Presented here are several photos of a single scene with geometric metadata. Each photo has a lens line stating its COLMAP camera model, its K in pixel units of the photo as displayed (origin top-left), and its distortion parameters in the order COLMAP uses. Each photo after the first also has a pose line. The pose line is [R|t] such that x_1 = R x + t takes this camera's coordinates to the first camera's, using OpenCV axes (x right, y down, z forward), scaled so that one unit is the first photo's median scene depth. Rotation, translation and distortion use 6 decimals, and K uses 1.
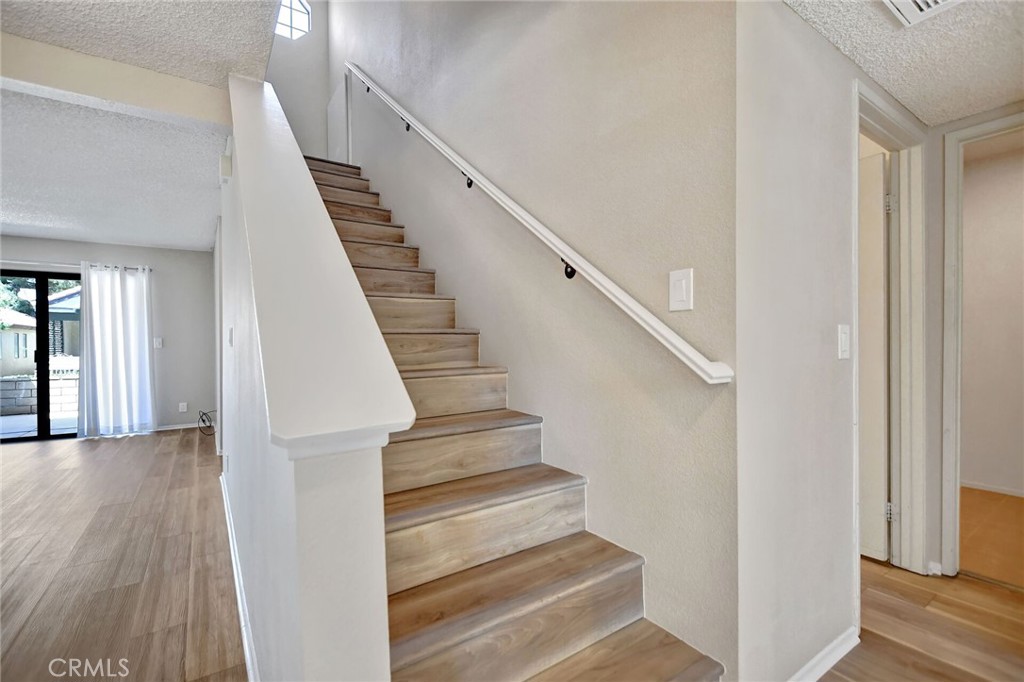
lens RADIAL K [[446.4, 0, 508.2], [0, 446.4, 349.5], [0, 0, 1]] dist [-0.000908, -0.000205]
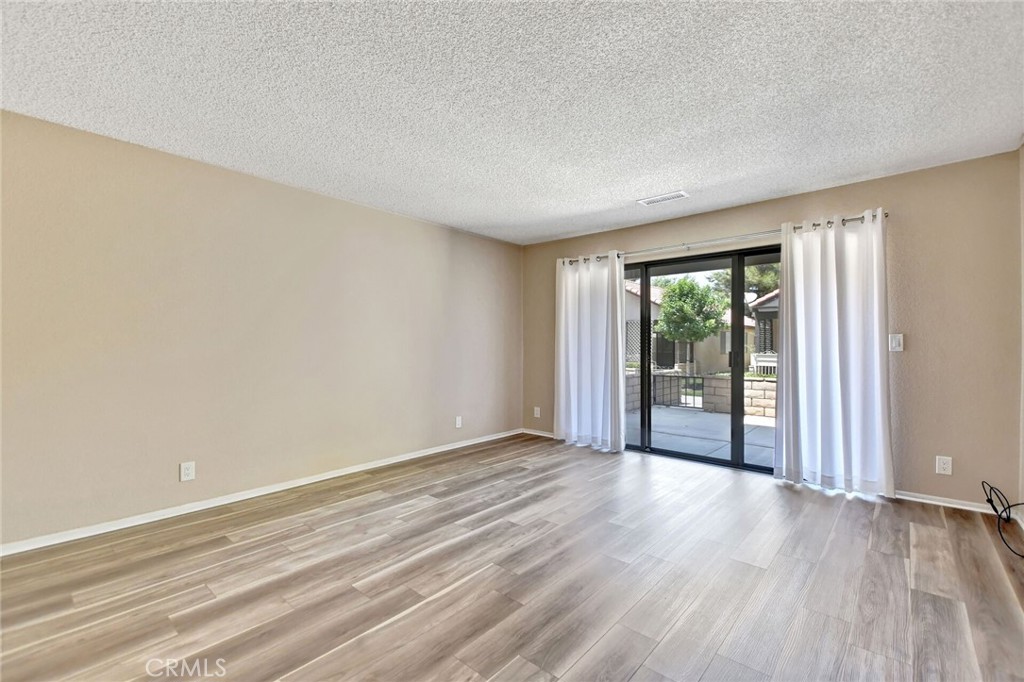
lens RADIAL K [[444.1, 0, 507.4], [0, 444.1, 341.9], [0, 0, 1]] dist [0.023542, -0.011819]
pose [[0.244435, 0.004676, -0.969654, -0.372925], [-0.013223, 0.999911, 0.001488, -0.010532], [0.969576, 0.012458, 0.244475, 0.403437]]
